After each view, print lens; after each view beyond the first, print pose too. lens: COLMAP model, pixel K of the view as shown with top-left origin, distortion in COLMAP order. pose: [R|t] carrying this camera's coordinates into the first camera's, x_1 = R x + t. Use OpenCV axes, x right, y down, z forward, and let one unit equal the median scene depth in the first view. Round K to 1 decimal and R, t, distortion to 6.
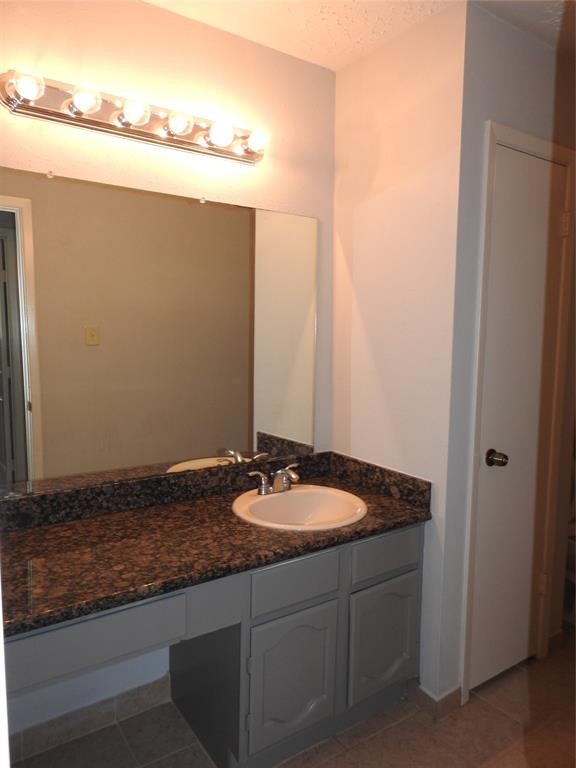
lens RADIAL K [[550.0, 0, 288.2], [0, 550.0, 386.0], [0, 0, 1]] dist [-0.003479, -0.000440]
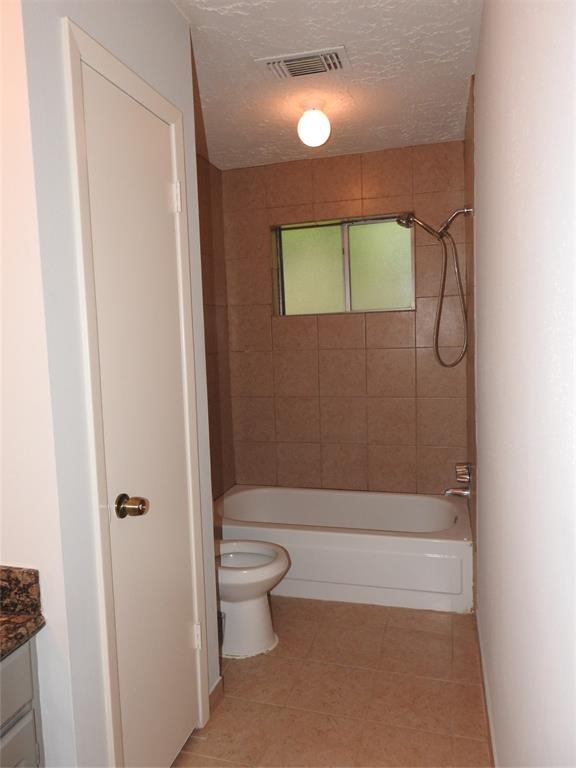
lens RADIAL K [[550.0, 0, 288.8], [0, 550.0, 383.0], [0, 0, 1]] dist [-0.003479, -0.000440]
pose [[0.770074, -0.099889, 0.630086, 0.103002], [0.103257, 0.994159, 0.031408, -0.029576], [-0.629543, 0.040874, 0.775890, 0.308756]]
